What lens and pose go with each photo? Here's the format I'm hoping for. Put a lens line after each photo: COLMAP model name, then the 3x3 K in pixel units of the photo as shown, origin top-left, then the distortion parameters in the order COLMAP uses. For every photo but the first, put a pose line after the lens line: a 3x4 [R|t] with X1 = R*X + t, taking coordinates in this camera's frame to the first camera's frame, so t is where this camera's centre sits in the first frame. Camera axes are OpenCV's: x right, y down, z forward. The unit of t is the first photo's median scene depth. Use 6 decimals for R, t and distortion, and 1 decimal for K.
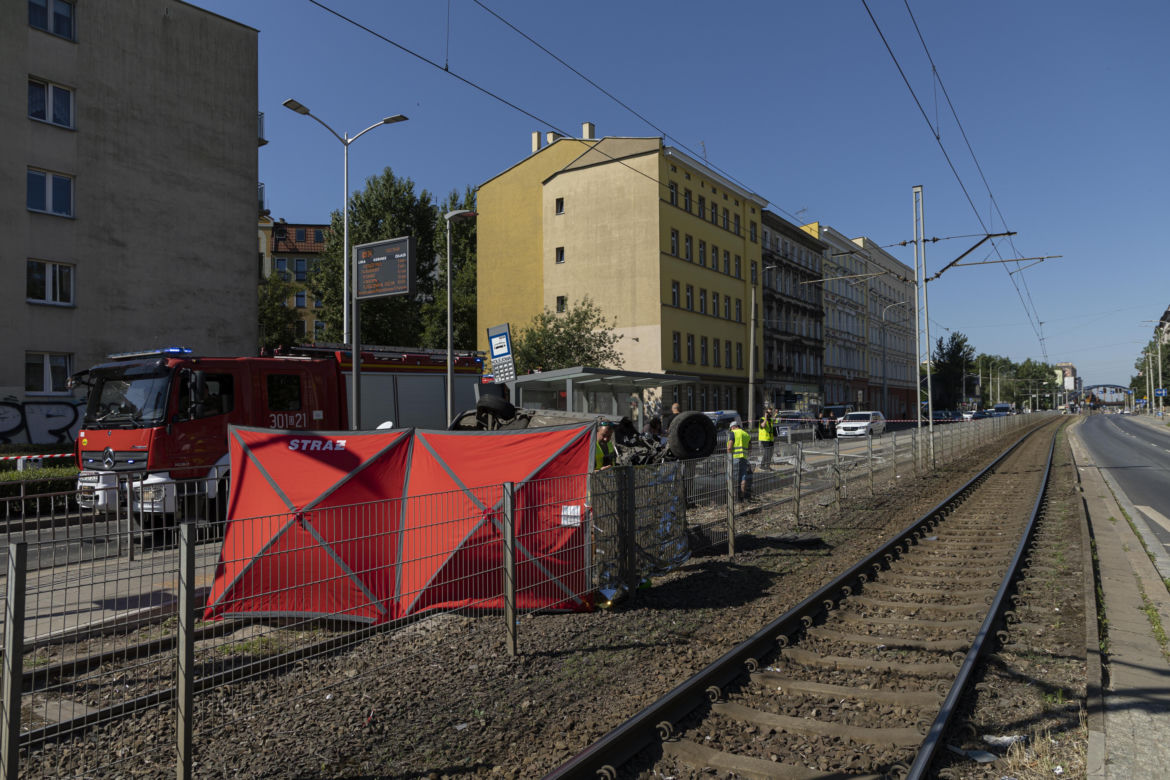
lens RADIAL K [[788.9, 0, 581.8], [0, 788.9, 392.5], [0, 0, 1]] dist [-0.004861, 0.004501]
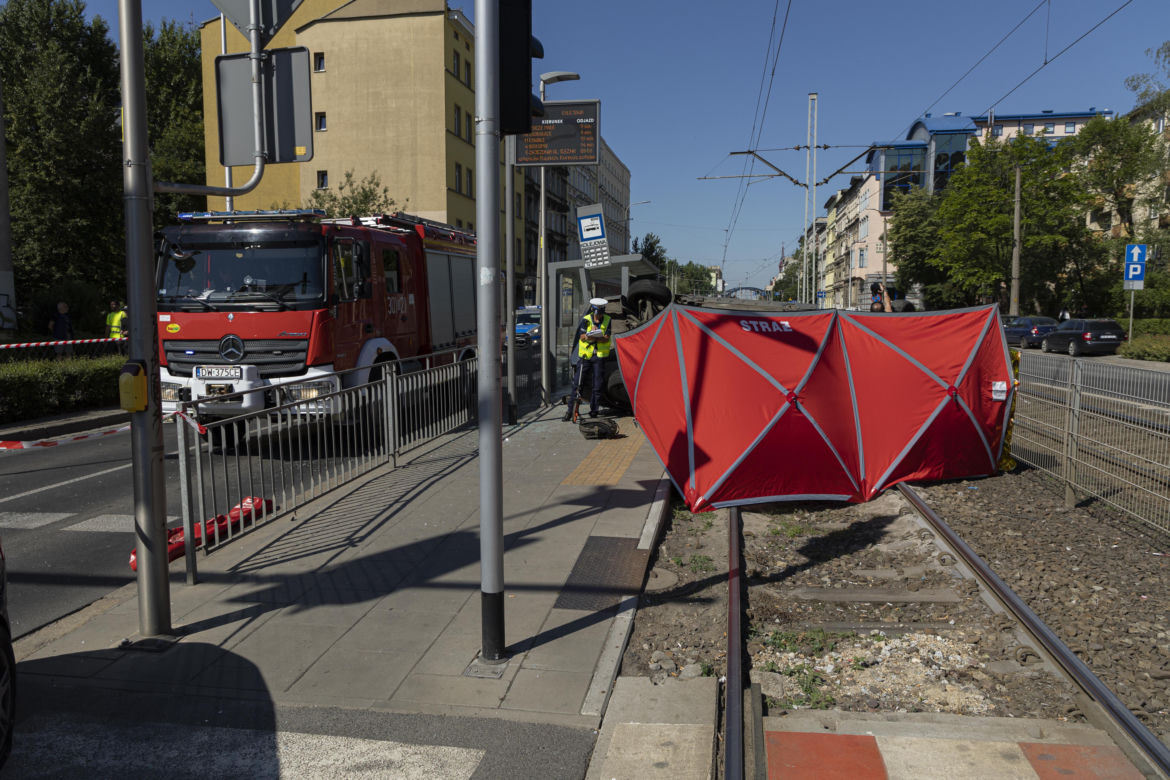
lens RADIAL K [[833.9, 0, 586.2], [0, 833.9, 388.8], [0, 0, 1]] dist [0.002281, 0.001194]
pose [[0.917206, -0.027027, 0.397496, -0.138722], [-0.020913, 0.993055, 0.115778, 0.004364], [-0.397864, -0.114505, 0.910271, 0.023586]]
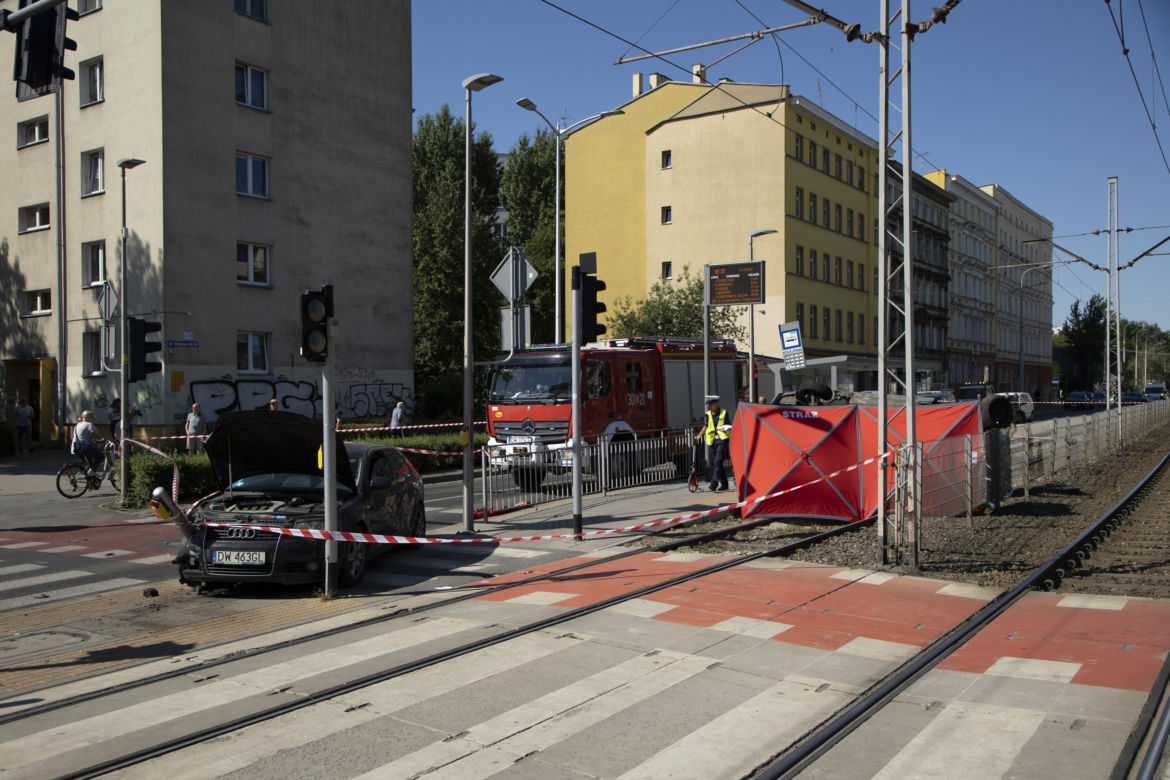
lens RADIAL K [[1009.6, 0, 585.4], [0, 1009.6, 403.2], [0, 0, 1]] dist [0.011865, 0.017857]
pose [[0.999923, 0.005294, -0.011260, -0.110960], [-0.004868, 0.999285, 0.037505, -0.004695], [0.011450, -0.037447, 0.999233, -0.157000]]
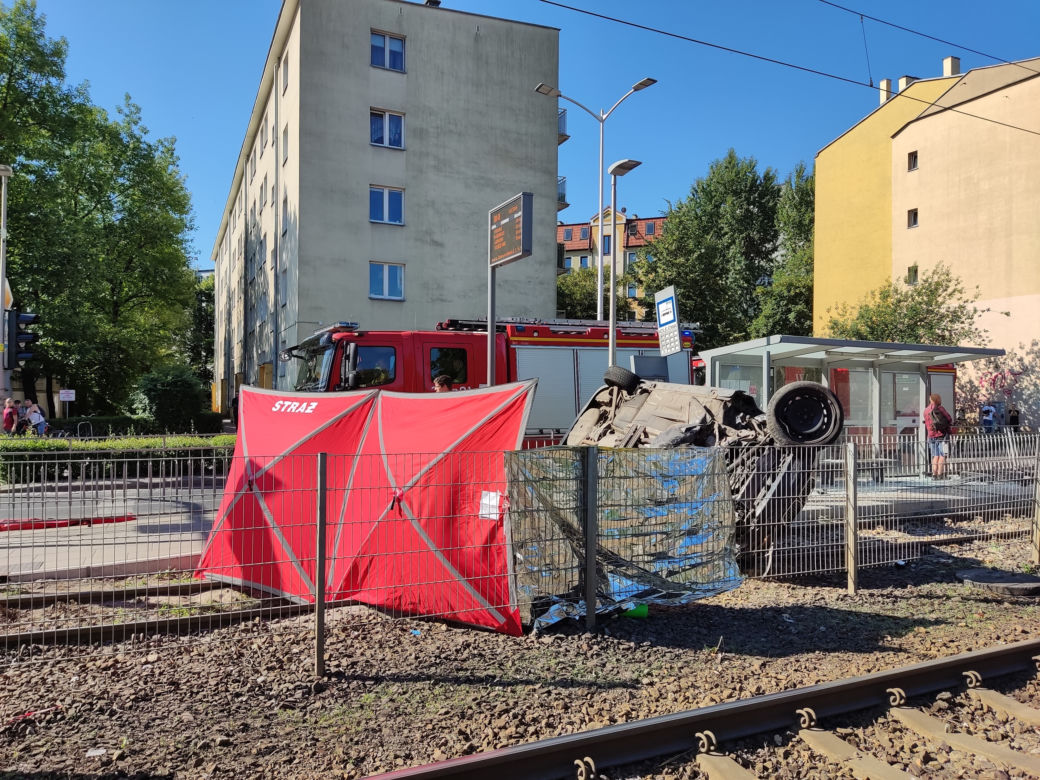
lens RADIAL K [[762.4, 0, 521.2], [0, 762.4, 396.3], [0, 0, 1]] dist [0.094125, -0.116596]
pose [[0.853399, 0.016856, -0.520986, 0.055819], [-0.005951, 0.999727, 0.022597, 0.004280], [0.521224, -0.016184, 0.853266, 0.052120]]
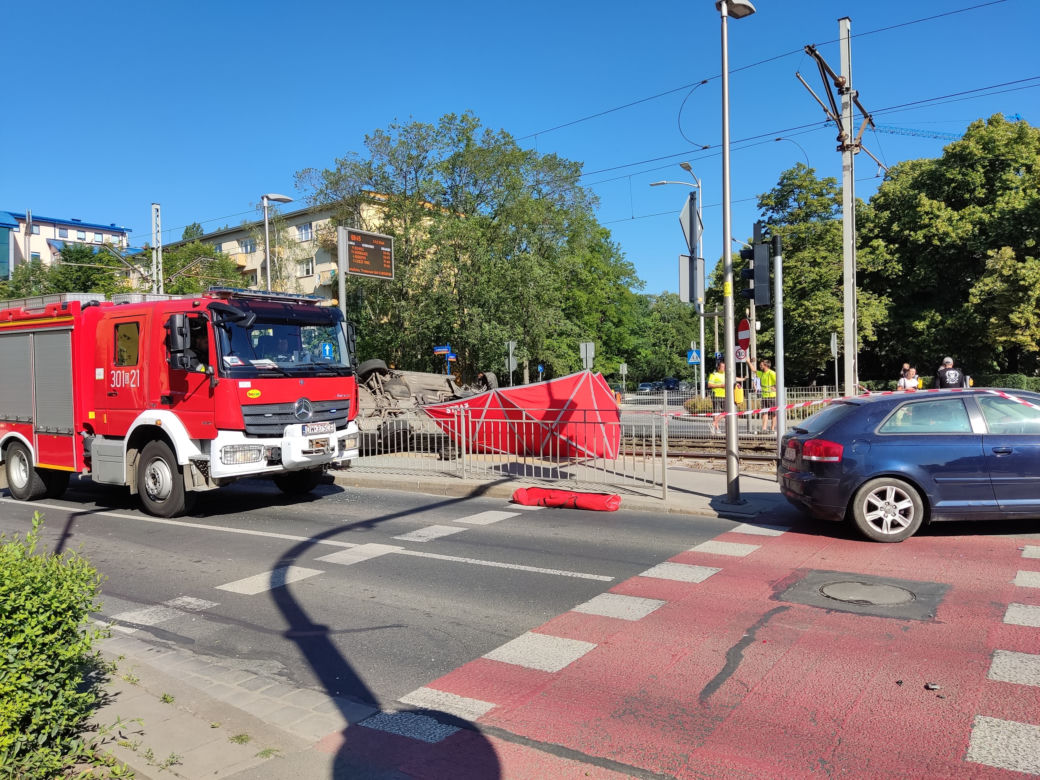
lens RADIAL K [[758.2, 0, 520.4], [0, 758.2, 409.1], [0, 0, 1]] dist [0.099786, -0.132235]
pose [[0.051297, -0.023943, 0.998396, -0.337356], [-0.000025, 0.999713, 0.023976, 0.013897], [-0.998683, -0.001255, 0.051282, 0.160529]]
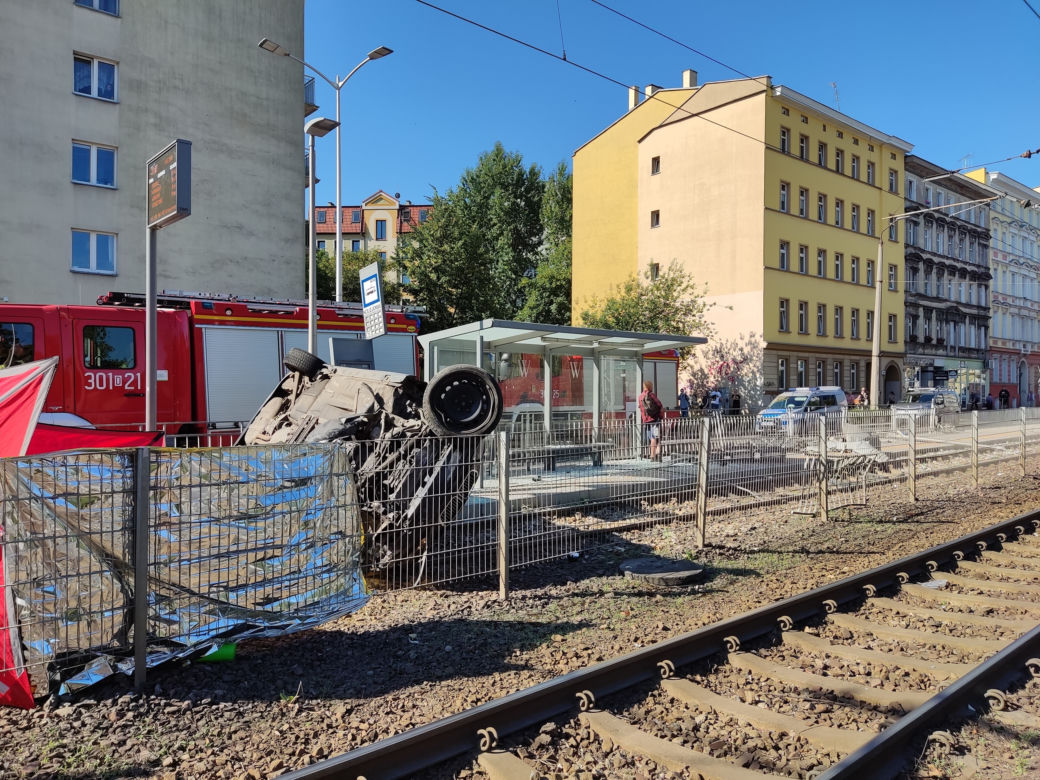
lens RADIAL K [[764.6, 0, 518.7], [0, 764.6, 386.8], [0, 0, 1]] dist [0.106925, -0.146222]
pose [[0.962648, 0.011965, -0.270493, 0.069194], [-0.006123, 0.999730, 0.022433, 0.005263], [0.270688, -0.019939, 0.962461, 0.080021]]
